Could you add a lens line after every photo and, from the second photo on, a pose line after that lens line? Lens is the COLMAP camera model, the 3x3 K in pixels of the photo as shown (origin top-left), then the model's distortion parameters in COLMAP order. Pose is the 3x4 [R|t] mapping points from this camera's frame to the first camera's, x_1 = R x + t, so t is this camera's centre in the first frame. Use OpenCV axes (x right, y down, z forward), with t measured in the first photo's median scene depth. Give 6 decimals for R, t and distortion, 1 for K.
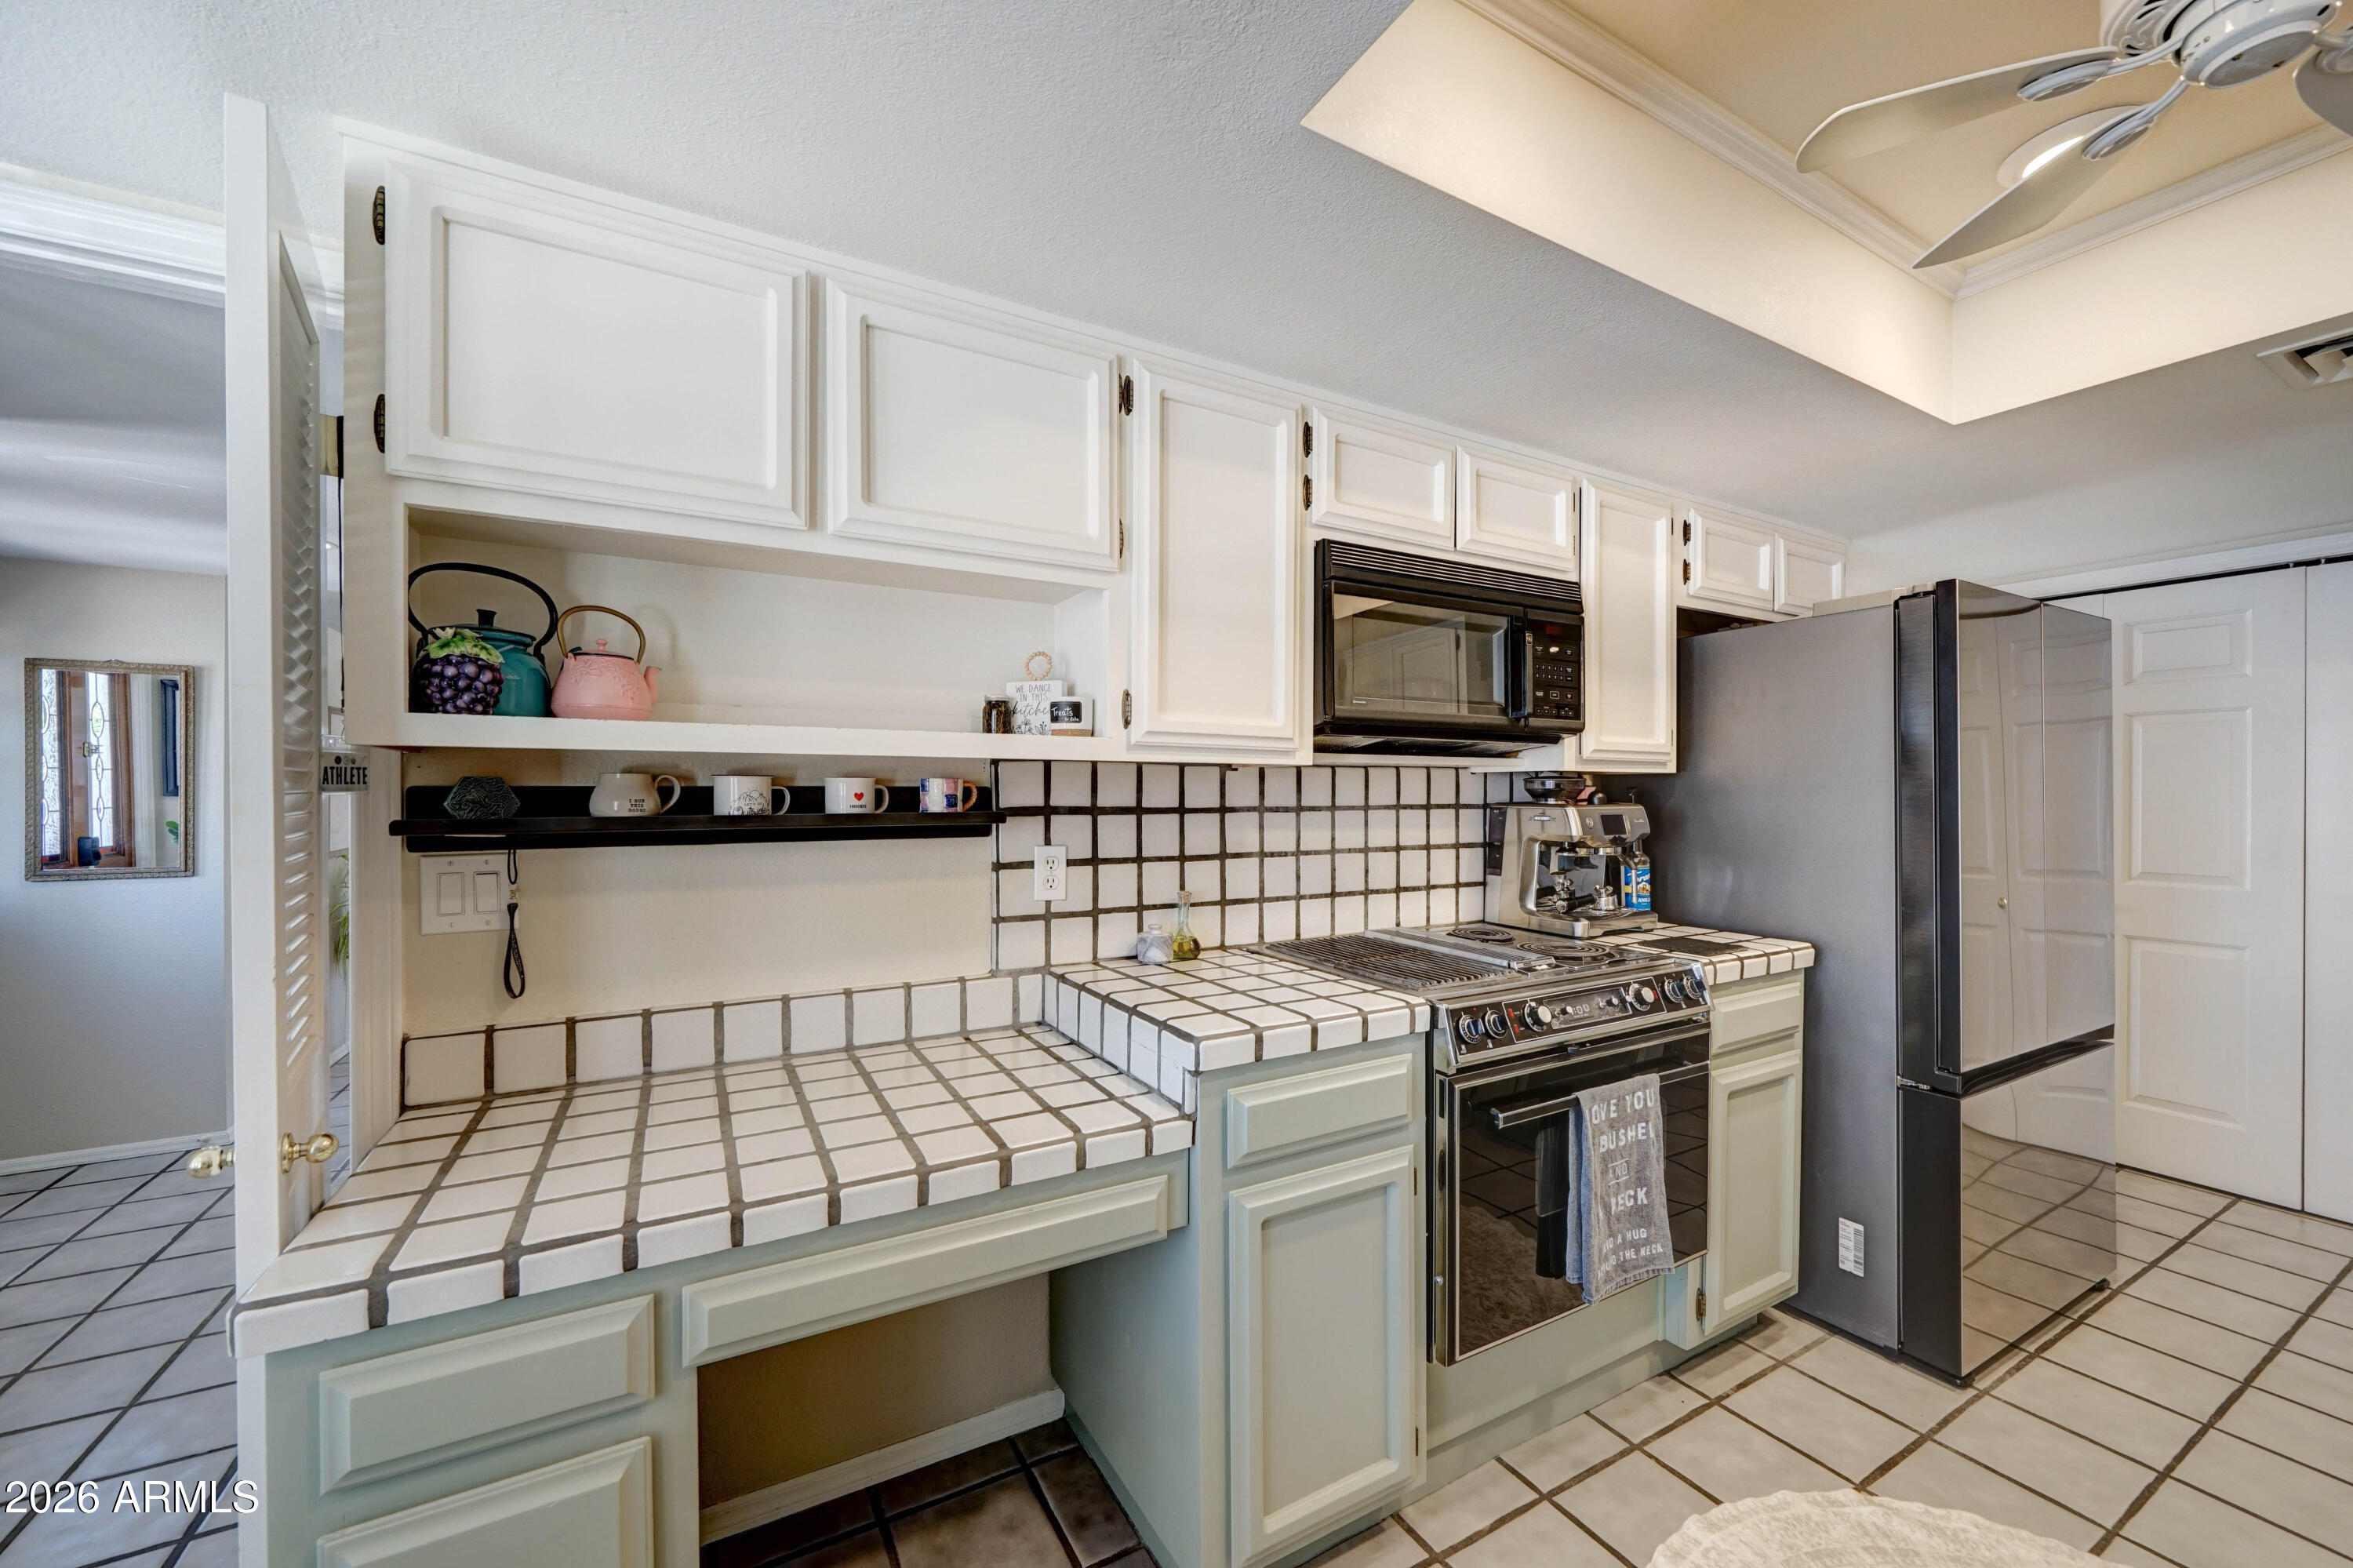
lens RADIAL K [[902.3, 0, 1147.7], [0, 902.3, 793.5], [0, 0, 1]] dist [-0.006883, -0.000172]
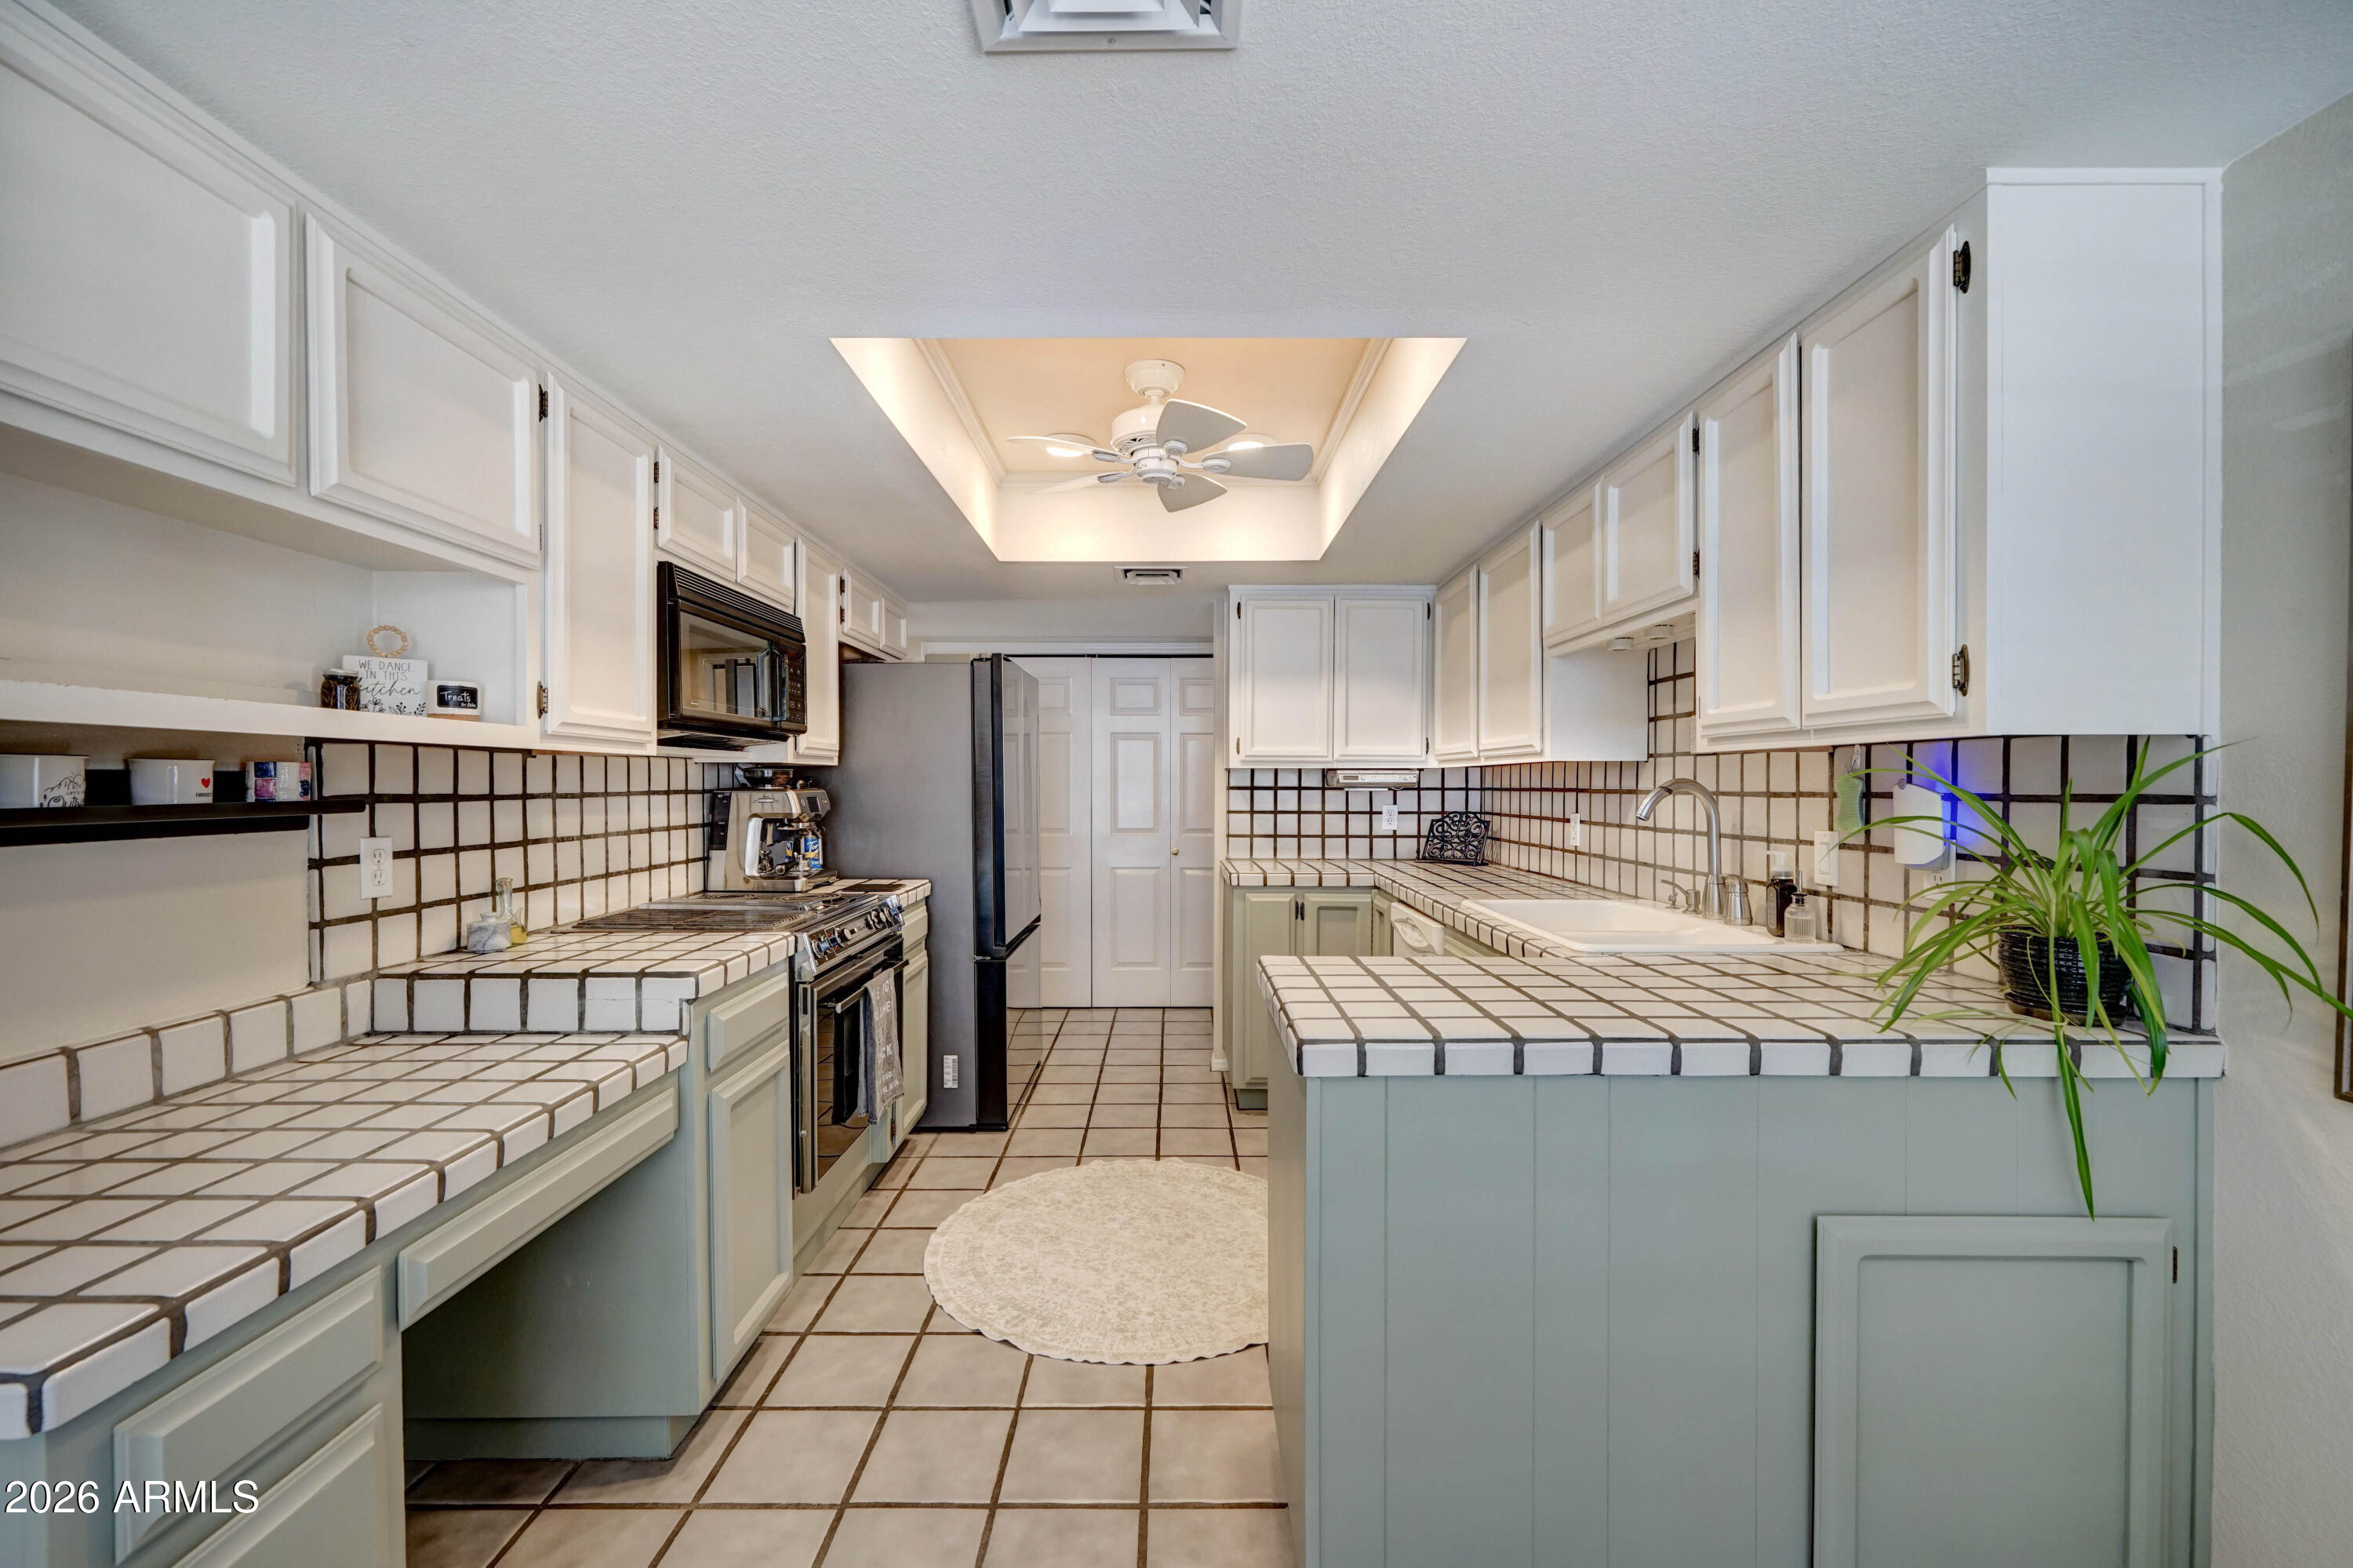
lens RADIAL K [[988.4, 0, 1214.9], [0, 988.4, 792.7], [0, 0, 1]] dist [-0.002008, 0.000747]
pose [[0.444079, -0.010328, 0.895928, -0.599418], [0.001230, 0.999940, 0.010917, 0.002941], [-0.895987, -0.003746, 0.444065, -0.189015]]
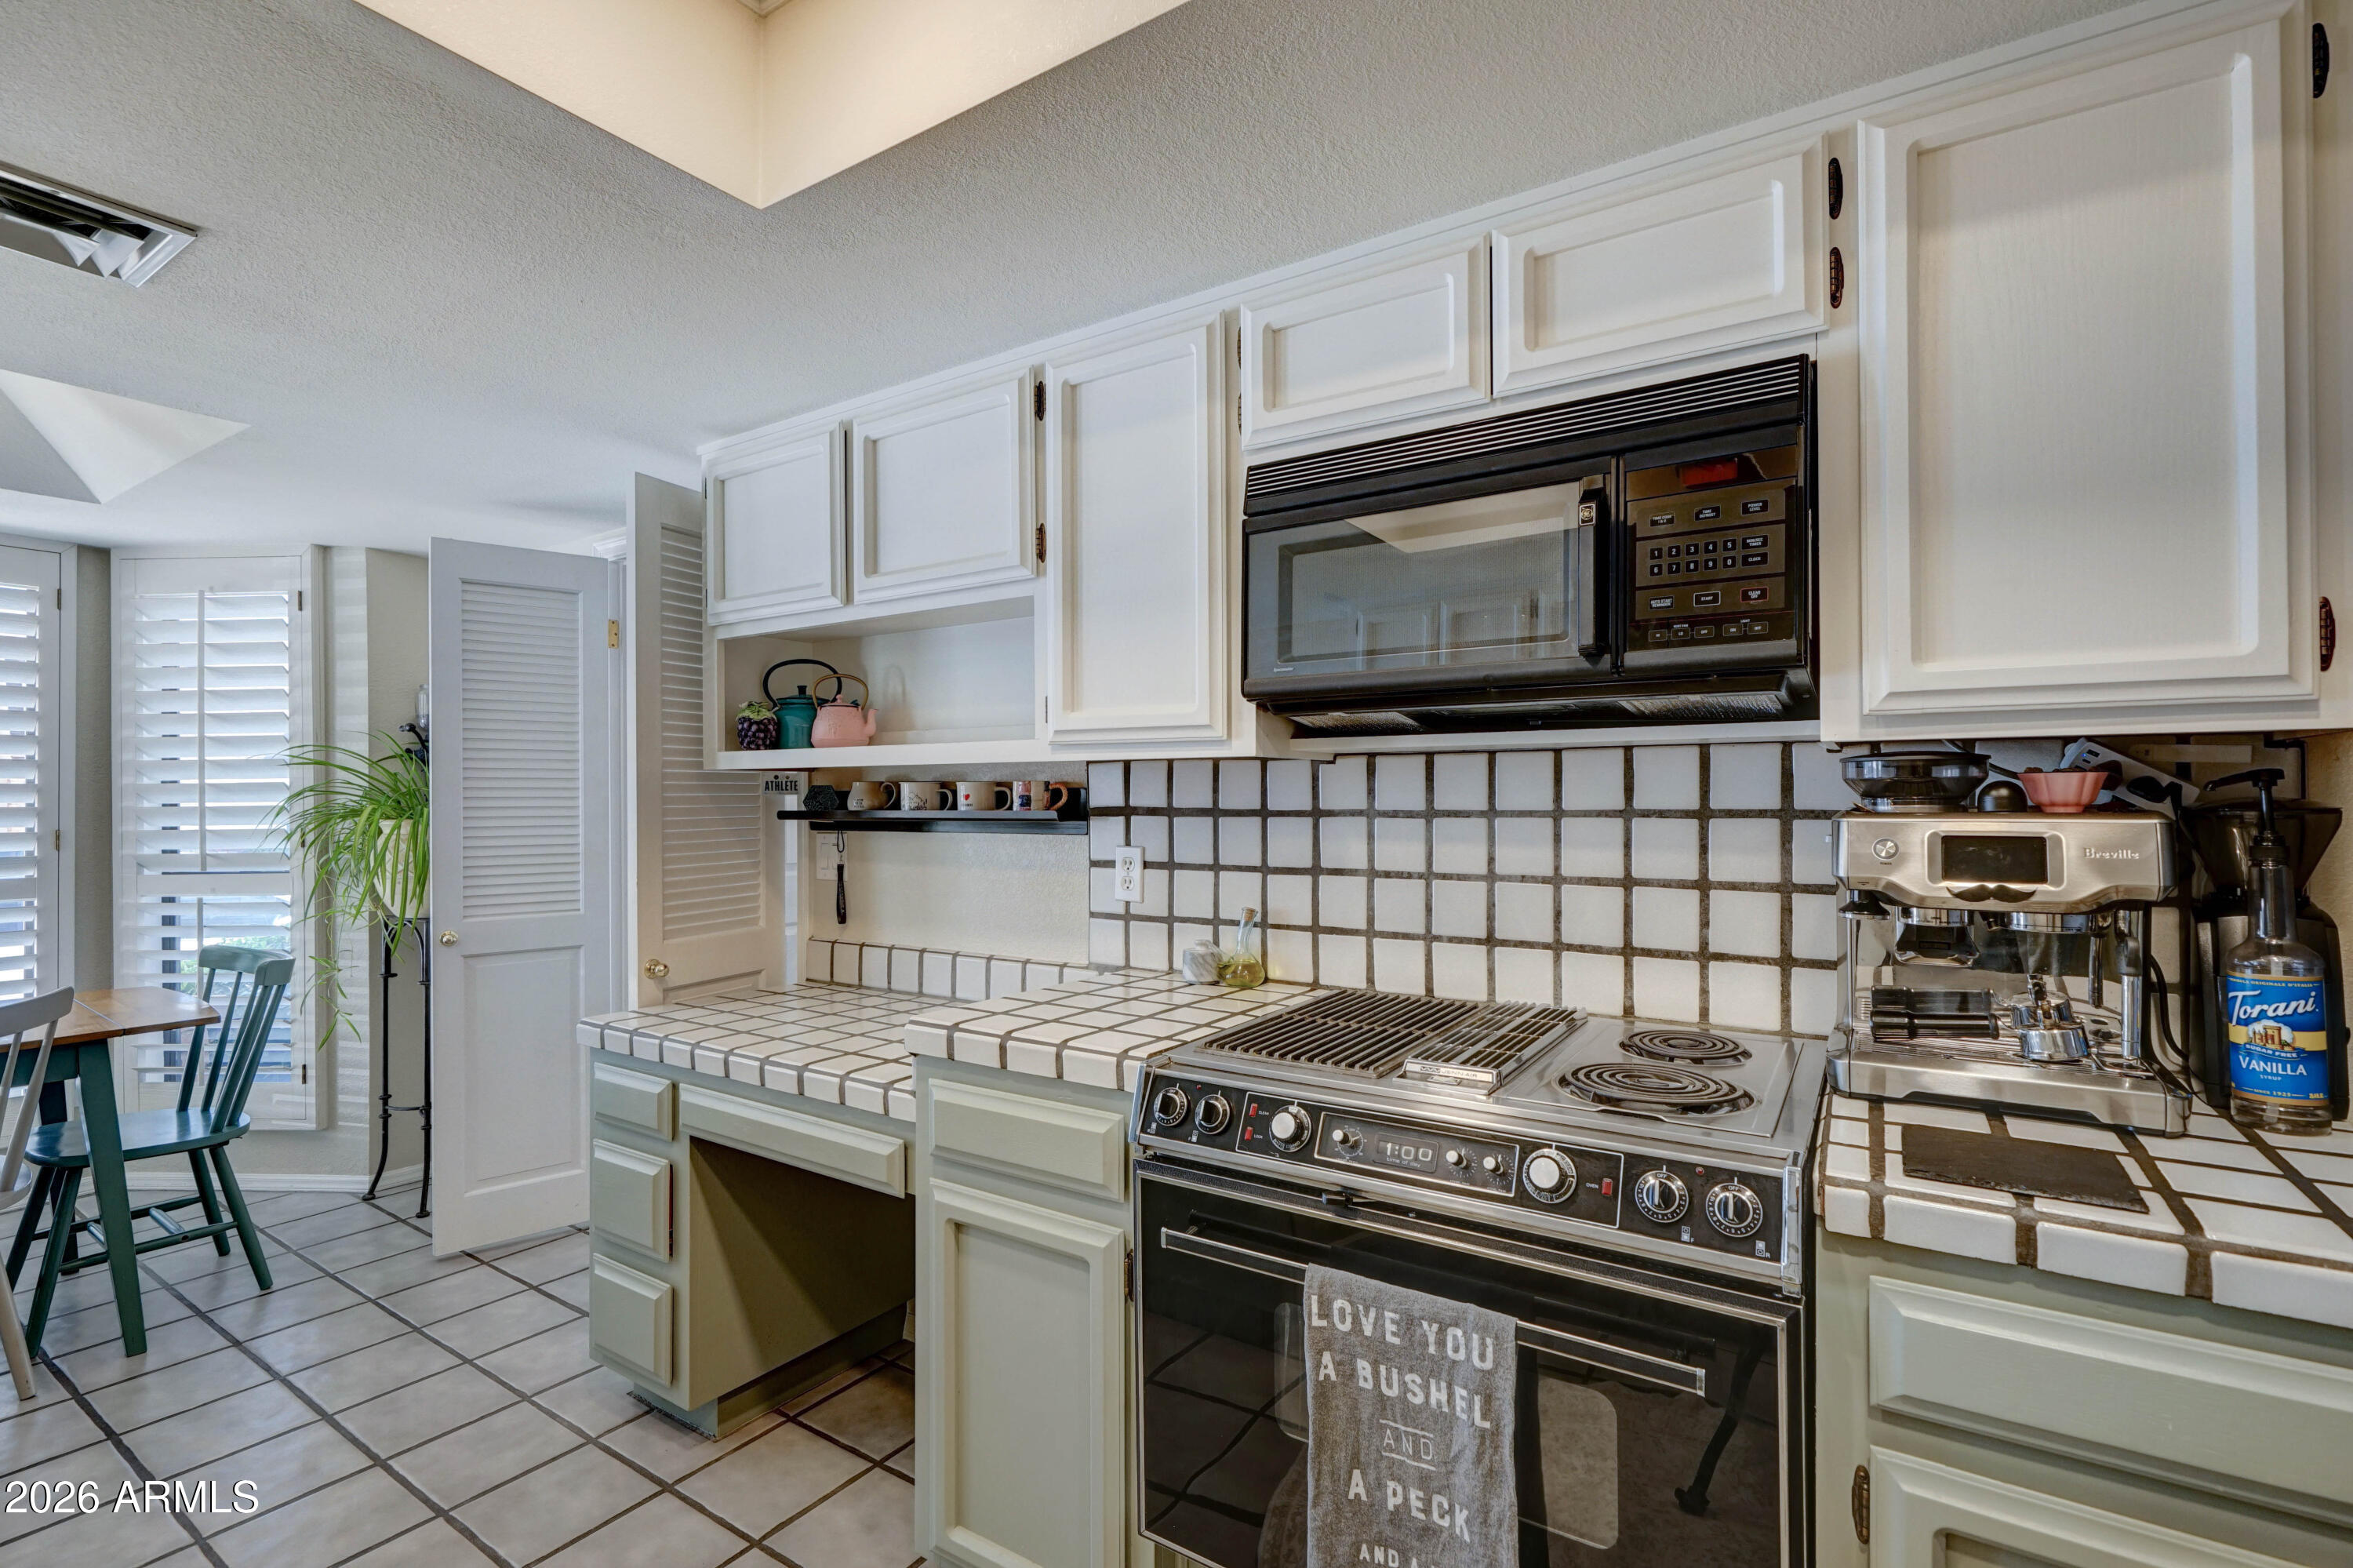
lens RADIAL K [[1080.7, 0, 1175.7], [0, 1080.7, 792.3], [0, 0, 1]] dist [-0.002818, -0.000248]
pose [[0.457758, -0.006153, -0.889056, 0.939507], [0.002769, 0.999981, -0.005495, 0.004703], [0.889073, 0.000054, 0.457766, 0.481759]]
